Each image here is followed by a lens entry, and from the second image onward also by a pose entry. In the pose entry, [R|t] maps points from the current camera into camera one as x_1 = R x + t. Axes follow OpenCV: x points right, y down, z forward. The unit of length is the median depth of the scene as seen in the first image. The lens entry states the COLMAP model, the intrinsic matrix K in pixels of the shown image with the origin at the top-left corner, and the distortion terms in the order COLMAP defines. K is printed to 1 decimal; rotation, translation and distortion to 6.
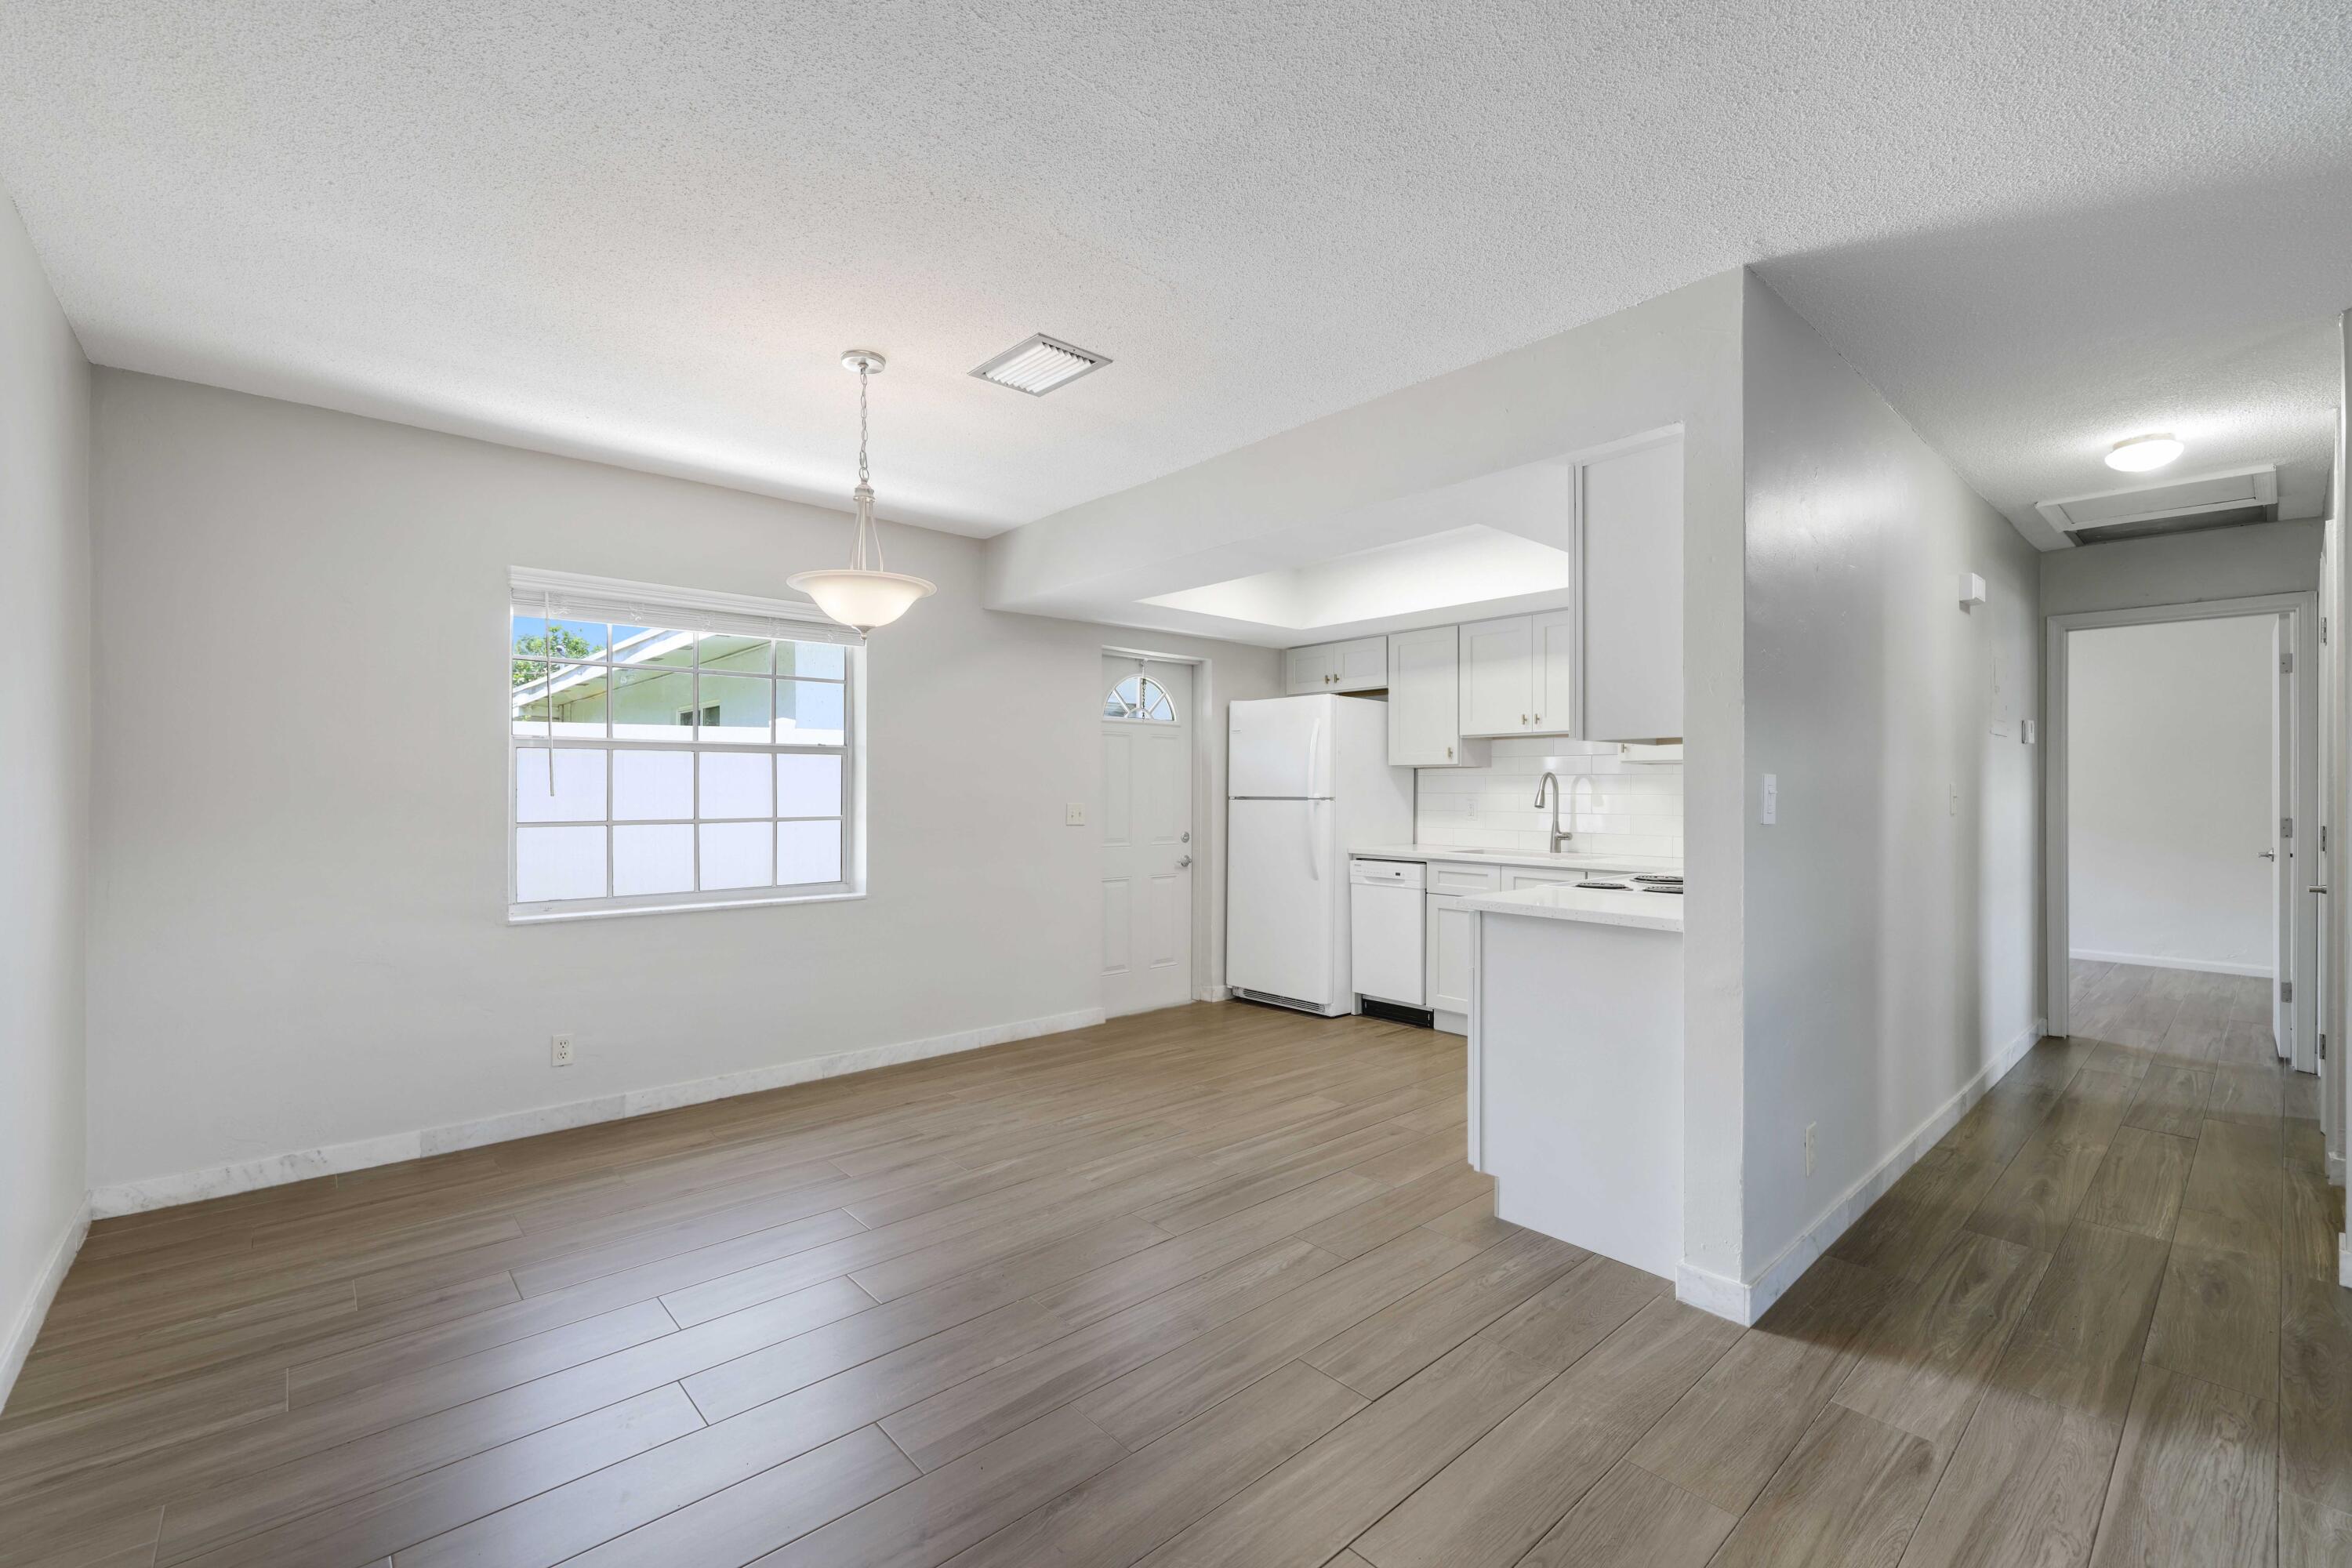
lens RADIAL K [[994.9, 0, 1180.0], [0, 994.9, 787.9], [0, 0, 1]] dist [0.001536, -0.000287]
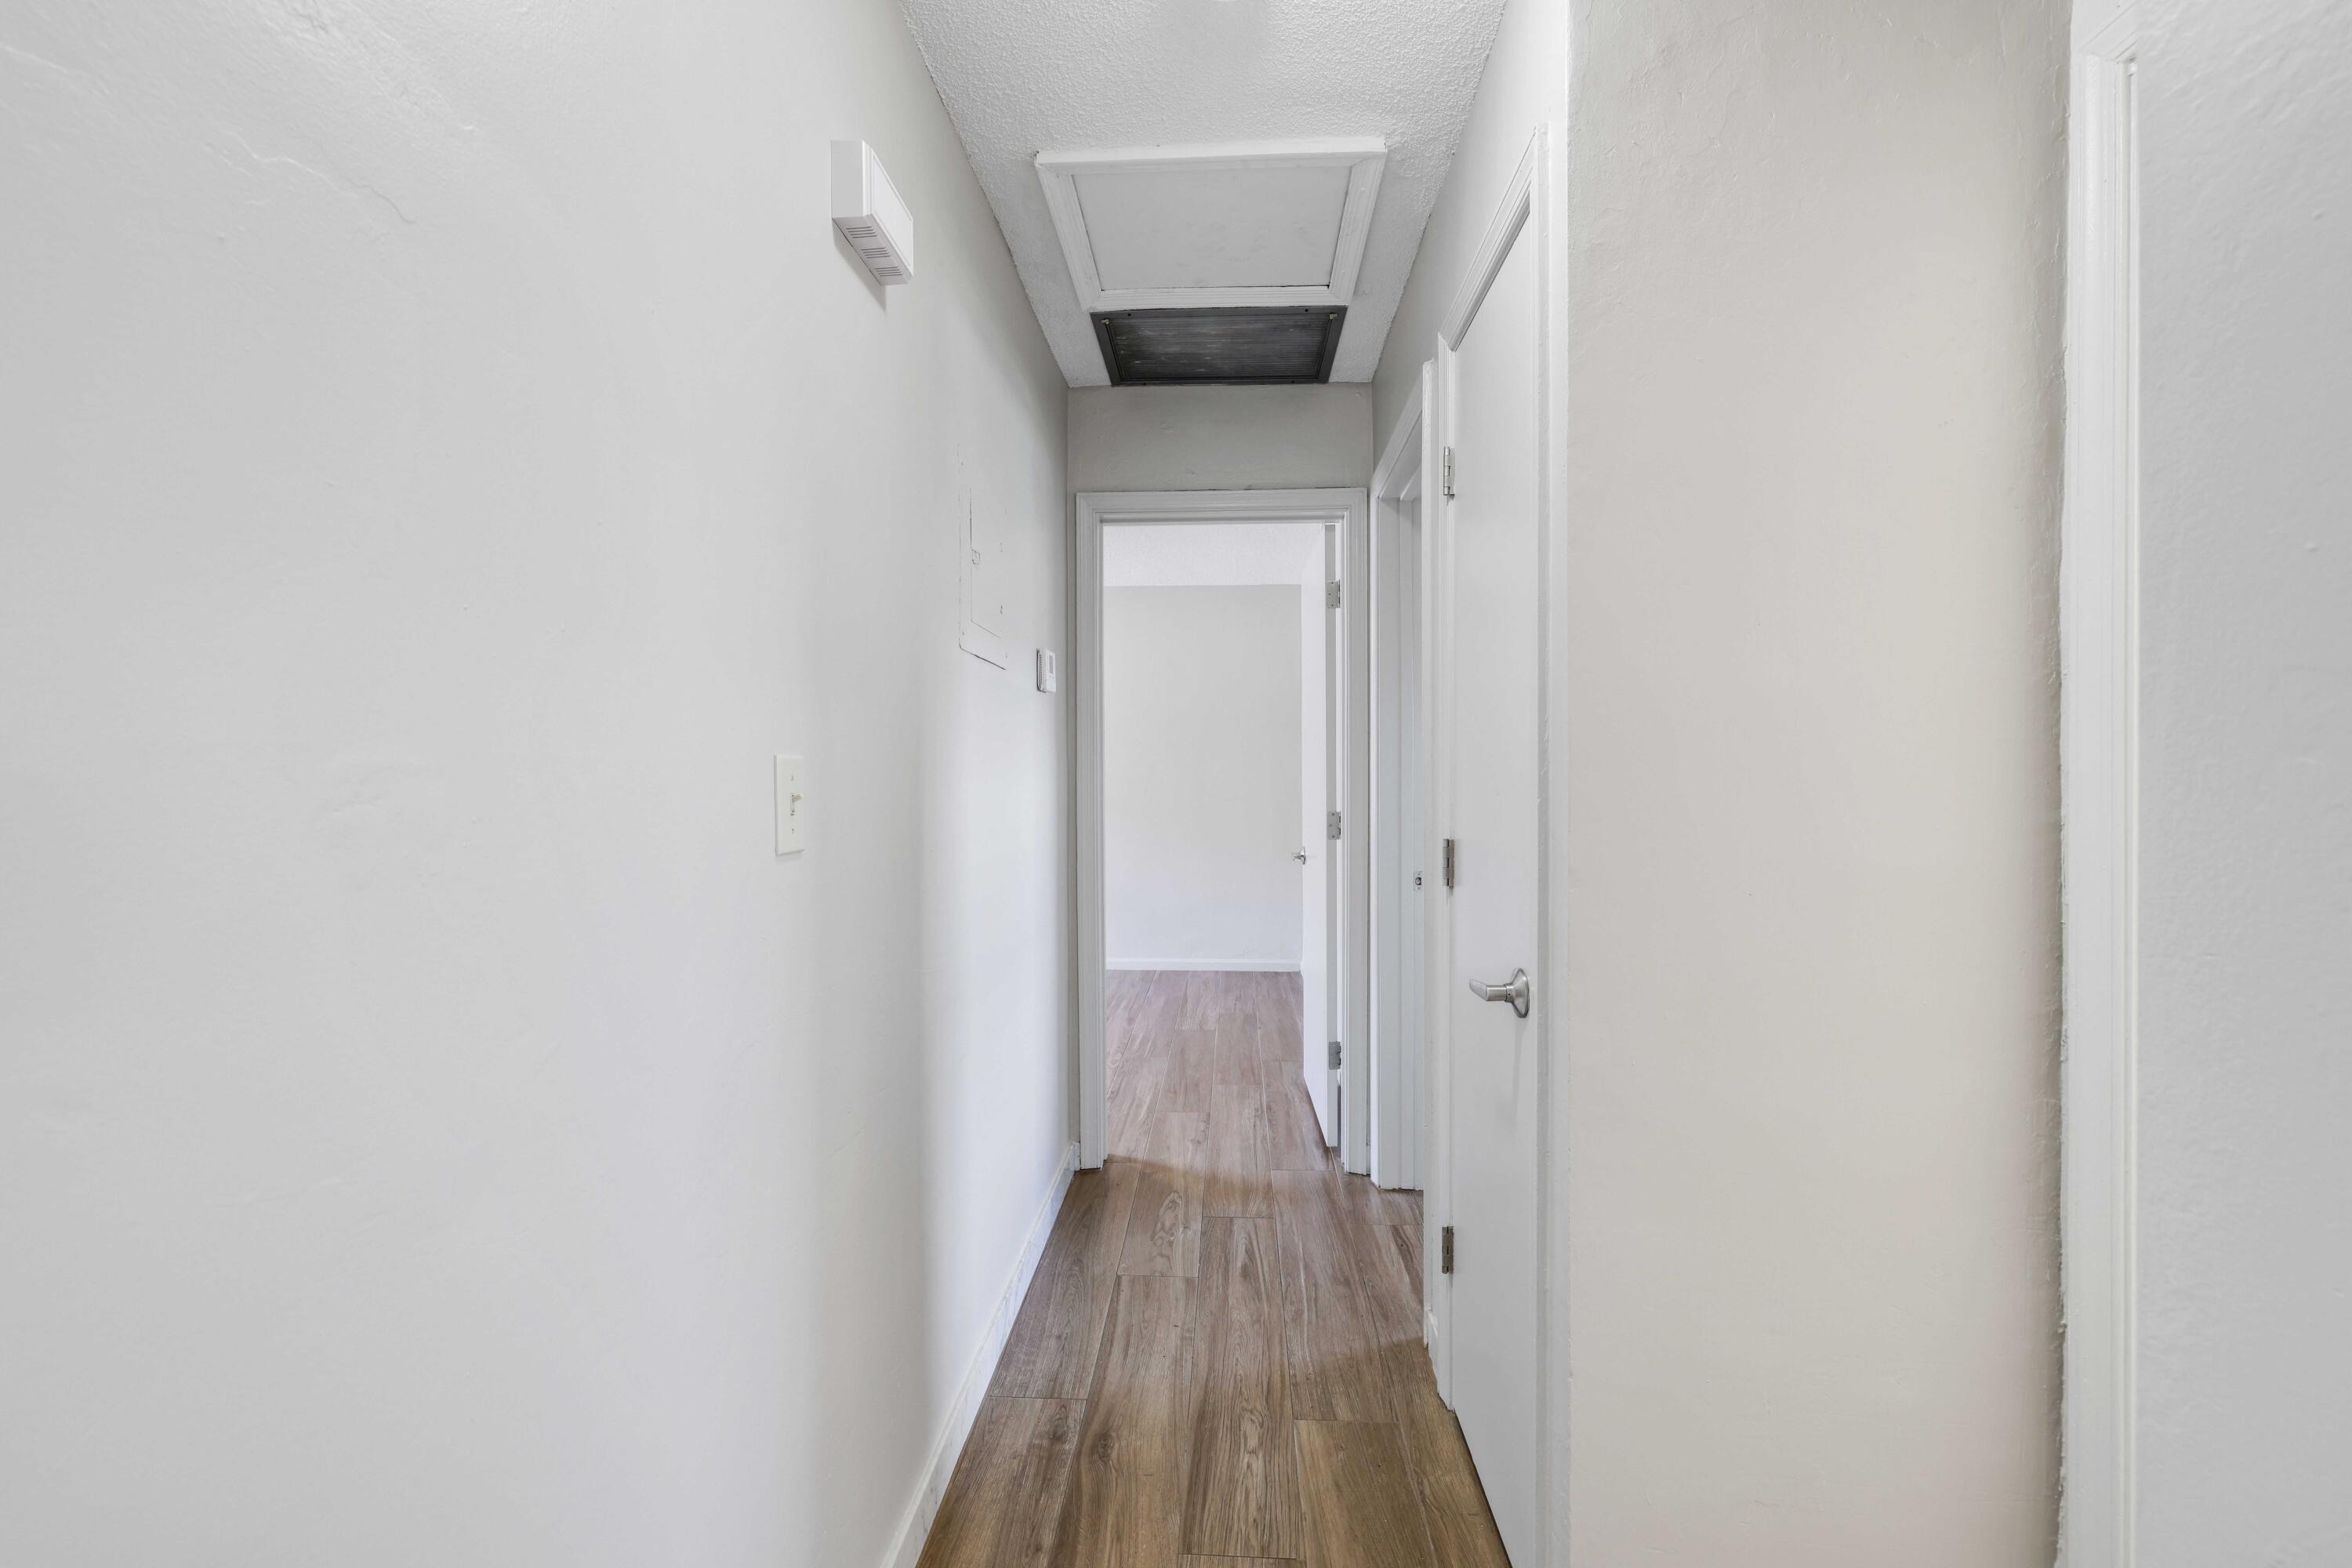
lens RADIAL K [[994.9, 0, 1180.0], [0, 994.9, 787.9], [0, 0, 1]] dist [0.001536, -0.000287]
pose [[0.708991, -0.011238, 0.705128, 0.652176], [0.003108, 0.999913, 0.012810, 0.004270], [-0.705211, -0.006891, 0.708964, 0.702984]]
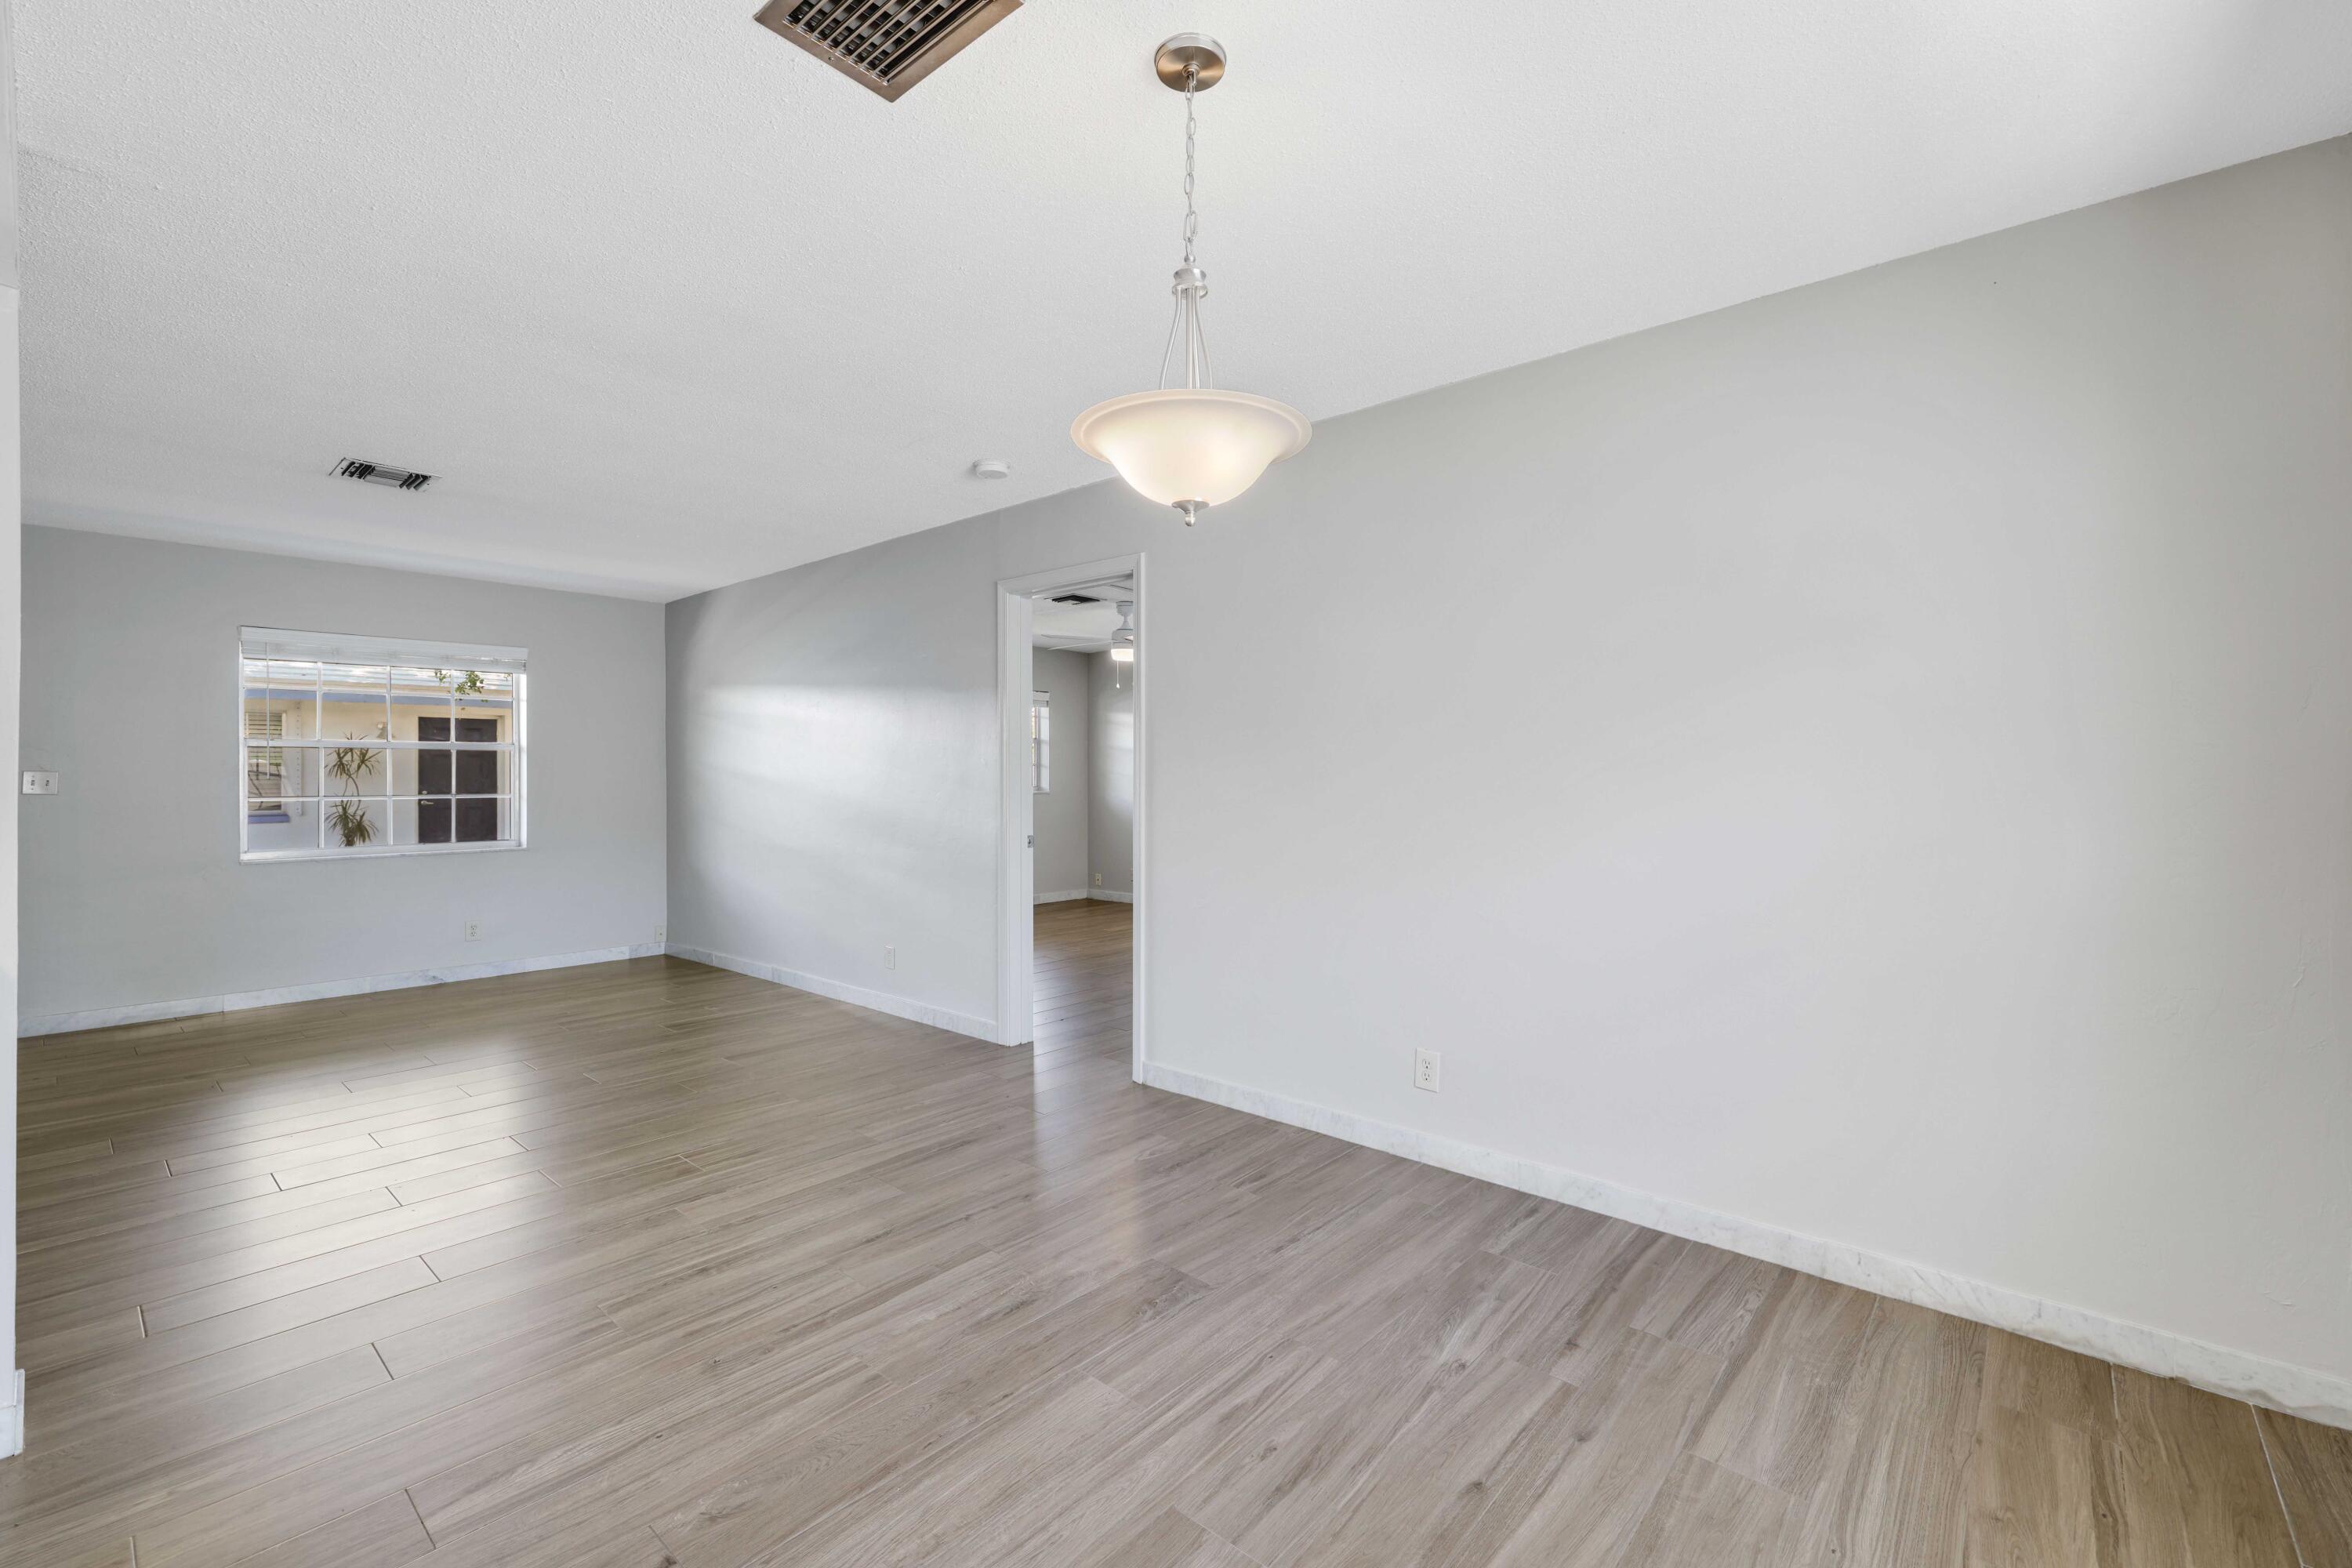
lens RADIAL K [[994.9, 0, 1180.0], [0, 994.9, 787.9], [0, 0, 1]] dist [0.001536, -0.000287]
pose [[-0.992932, 0.000806, -0.118678, -0.184853], [-0.000990, 0.999886, 0.015070, -0.001217], [0.118677, 0.015081, -0.992818, 1.202805]]
